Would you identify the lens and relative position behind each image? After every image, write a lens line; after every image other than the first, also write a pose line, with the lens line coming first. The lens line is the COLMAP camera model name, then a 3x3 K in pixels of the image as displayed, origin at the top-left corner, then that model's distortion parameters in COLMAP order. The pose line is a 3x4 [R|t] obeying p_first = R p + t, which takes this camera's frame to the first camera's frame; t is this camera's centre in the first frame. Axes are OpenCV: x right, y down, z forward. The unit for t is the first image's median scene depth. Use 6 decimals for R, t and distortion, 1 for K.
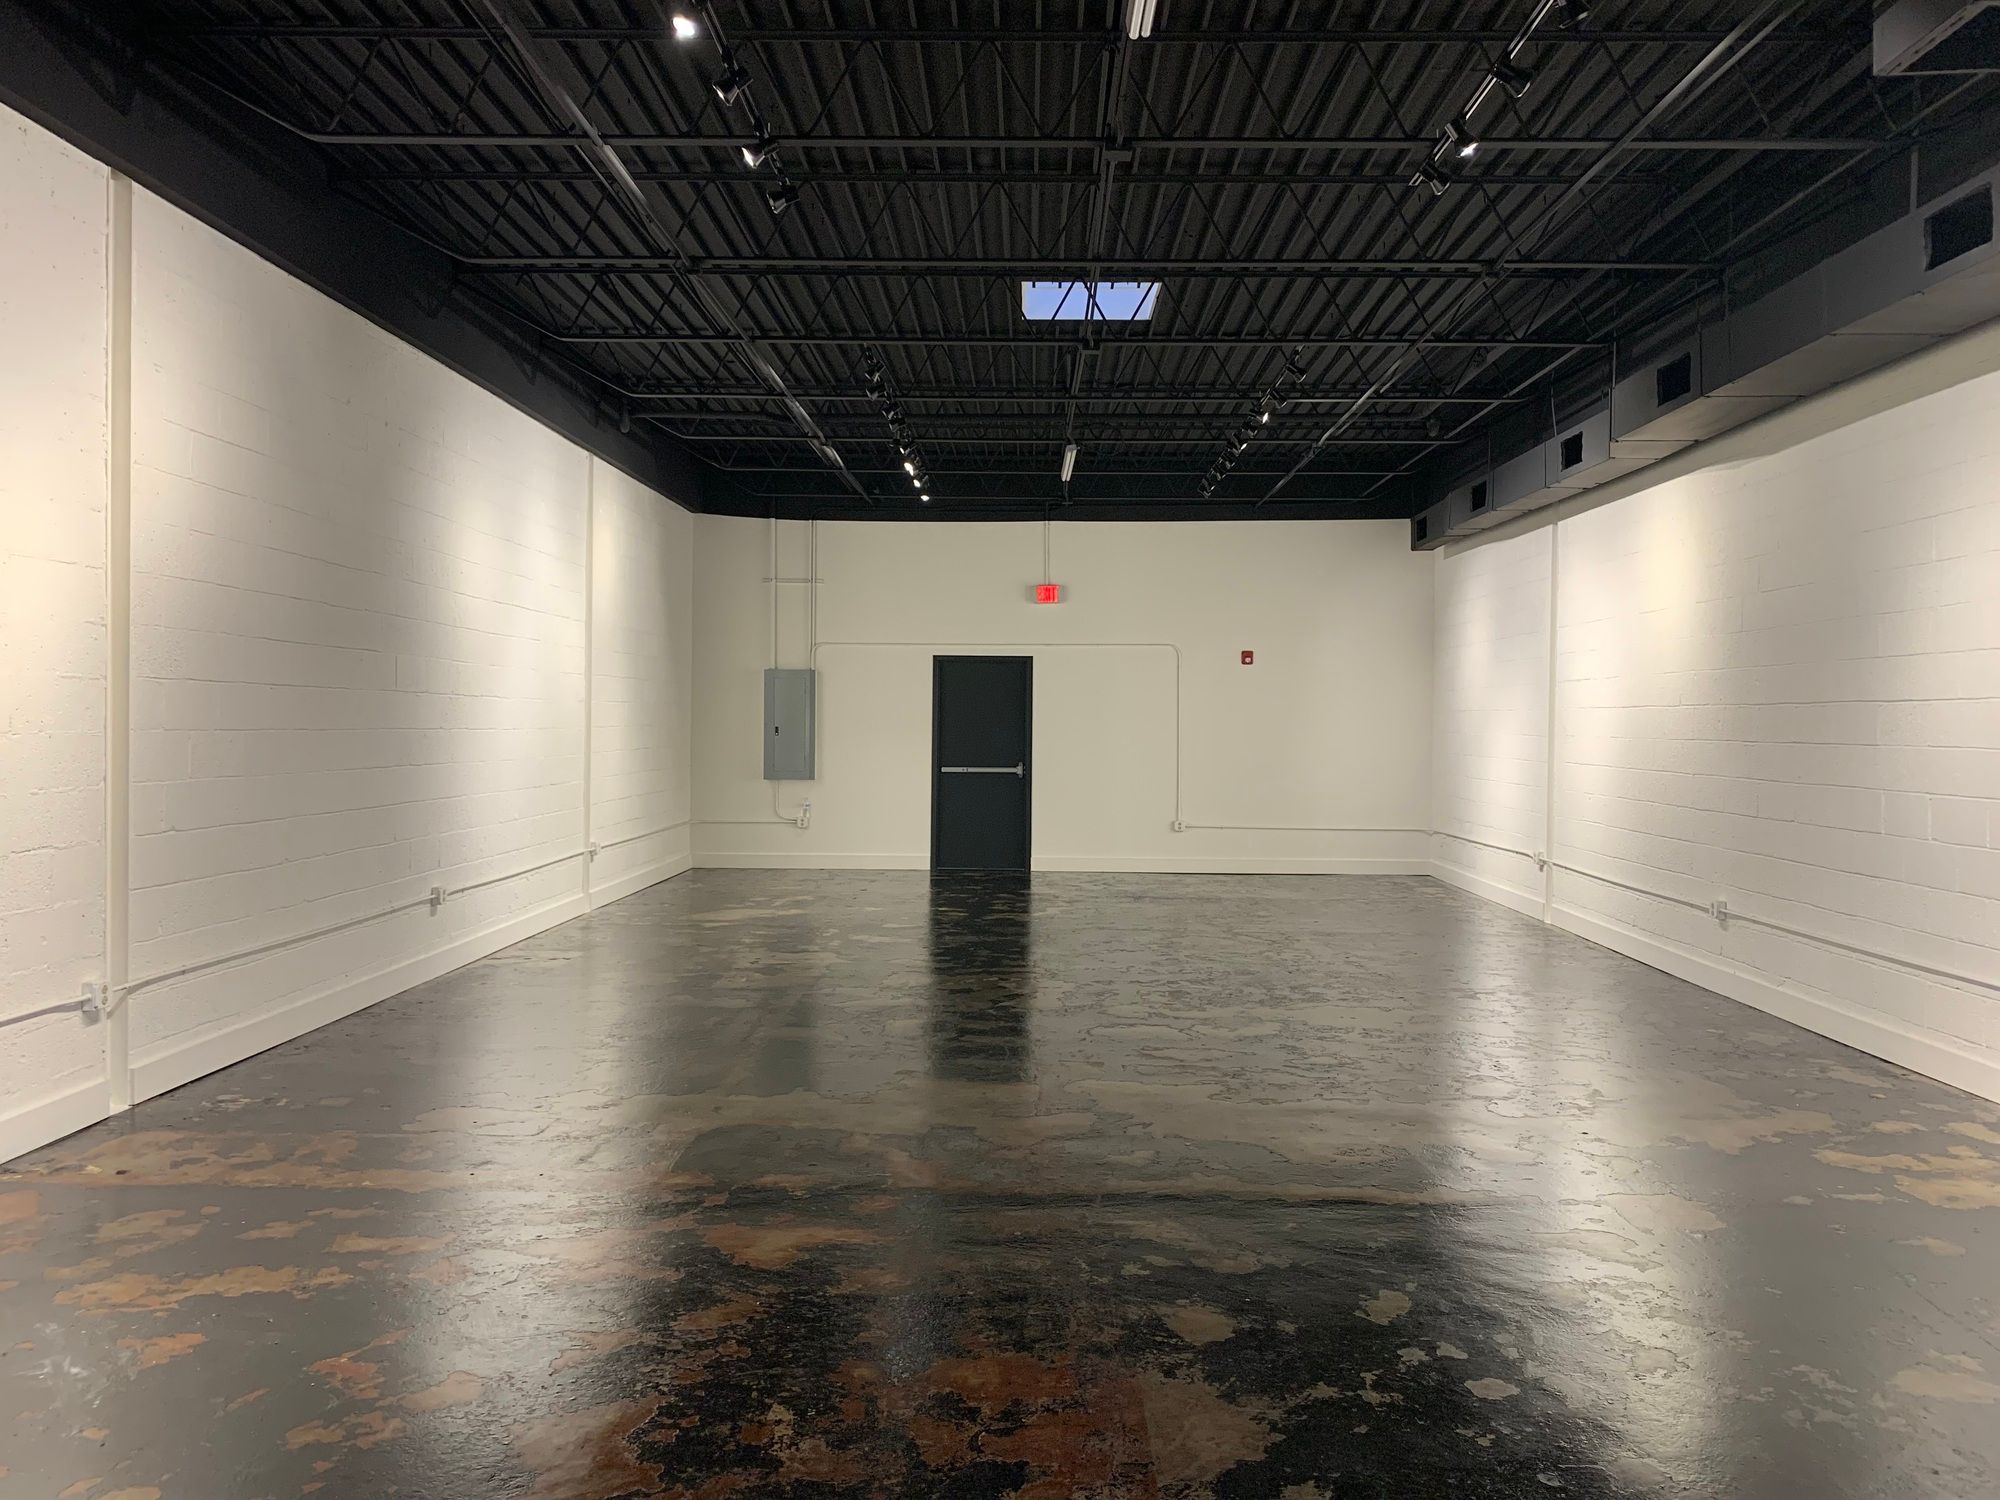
lens RADIAL K [[1517.9, 0, 1000.0], [0, 1517.9, 750.0], [0, 0, 1]] dist [0.002672, -0.000948]
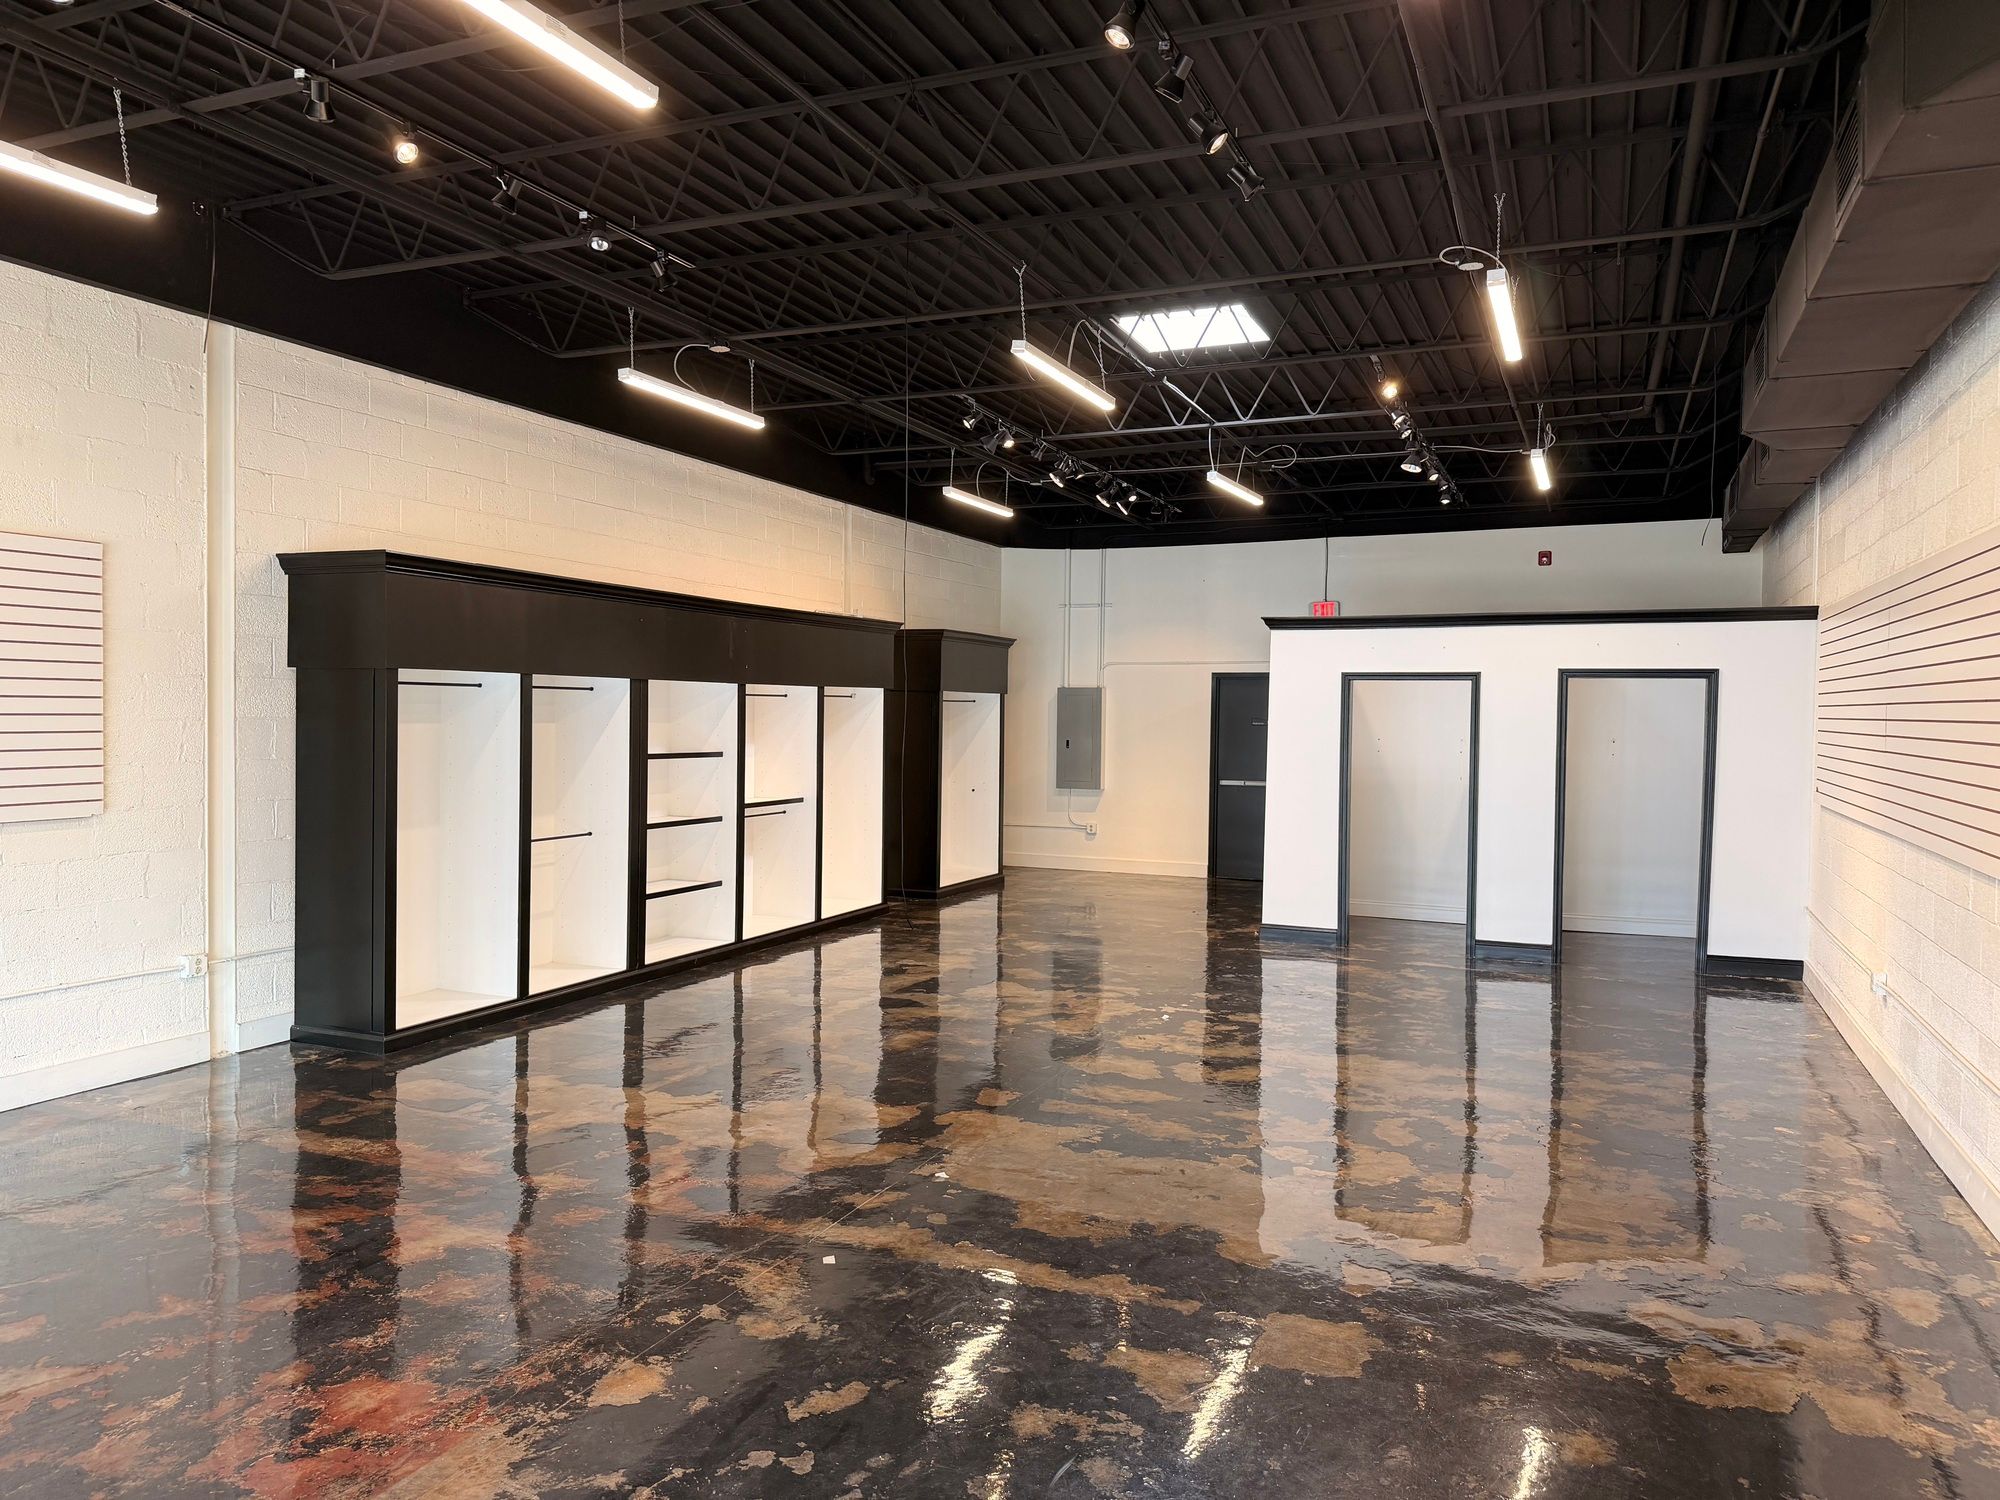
lens RADIAL K [[1386.4, 0, 1000.0], [0, 1386.4, 750.0], [0, 0, 1]] dist [-0.002979, -0.003535]
pose [[0.926066, 0.008086, -0.377275, 0.203619], [-0.007111, 0.999967, 0.003977, -0.013682], [0.377295, -0.001000, 0.926093, 0.071210]]
